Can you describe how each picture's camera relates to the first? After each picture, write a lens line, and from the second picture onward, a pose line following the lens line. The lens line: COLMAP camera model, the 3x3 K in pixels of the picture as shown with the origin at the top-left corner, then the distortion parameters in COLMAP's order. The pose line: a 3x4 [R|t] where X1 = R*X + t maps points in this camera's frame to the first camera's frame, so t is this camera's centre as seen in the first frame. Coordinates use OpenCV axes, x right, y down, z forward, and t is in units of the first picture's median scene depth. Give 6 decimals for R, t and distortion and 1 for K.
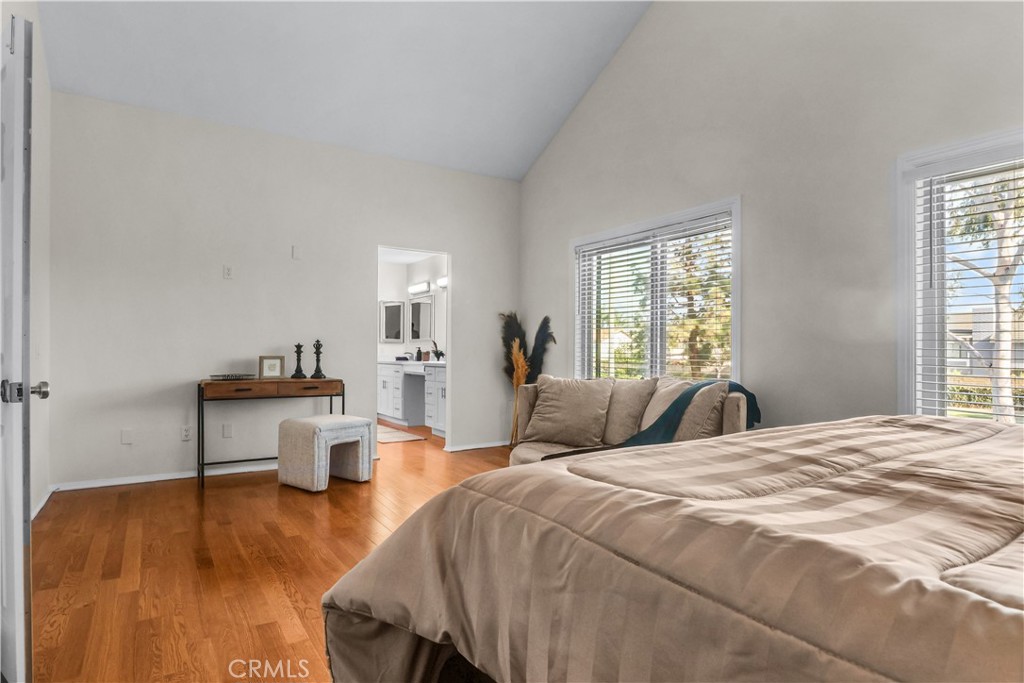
lens RADIAL K [[562.9, 0, 513.3], [0, 562.9, 348.8], [0, 0, 1]] dist [0.006755, -0.012971]
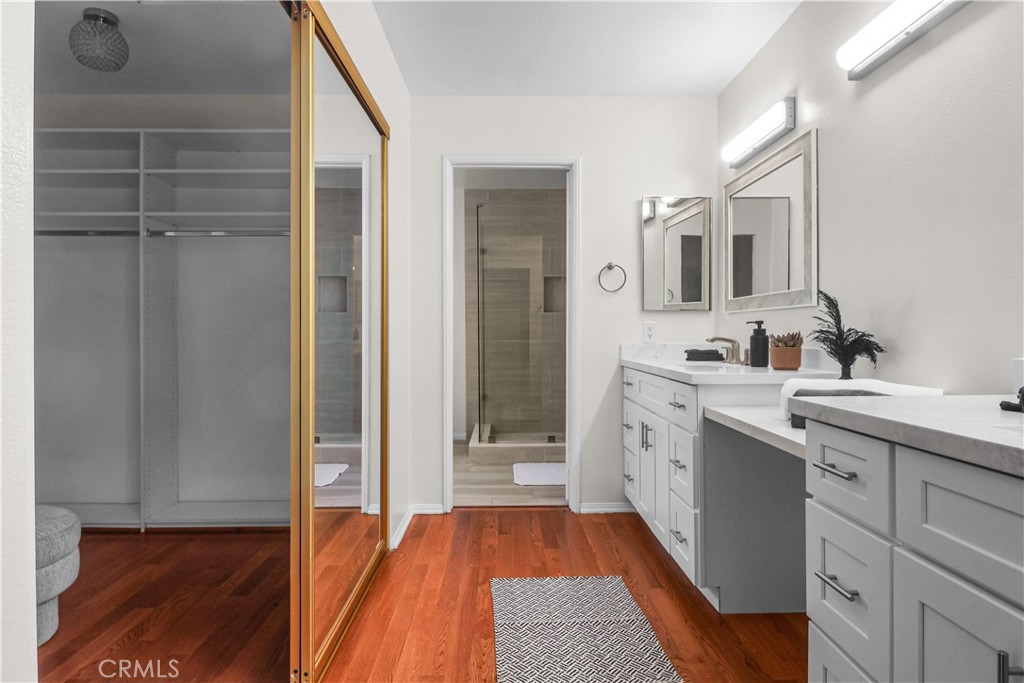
lens RADIAL K [[562.9, 0, 514.0], [0, 562.9, 340.5], [0, 0, 1]] dist [0.006755, -0.012971]
pose [[0.849575, -0.003007, -0.527459, -0.120248], [0.014135, 0.999754, 0.017068, 0.000828], [0.527278, -0.021957, 0.849409, 0.678617]]
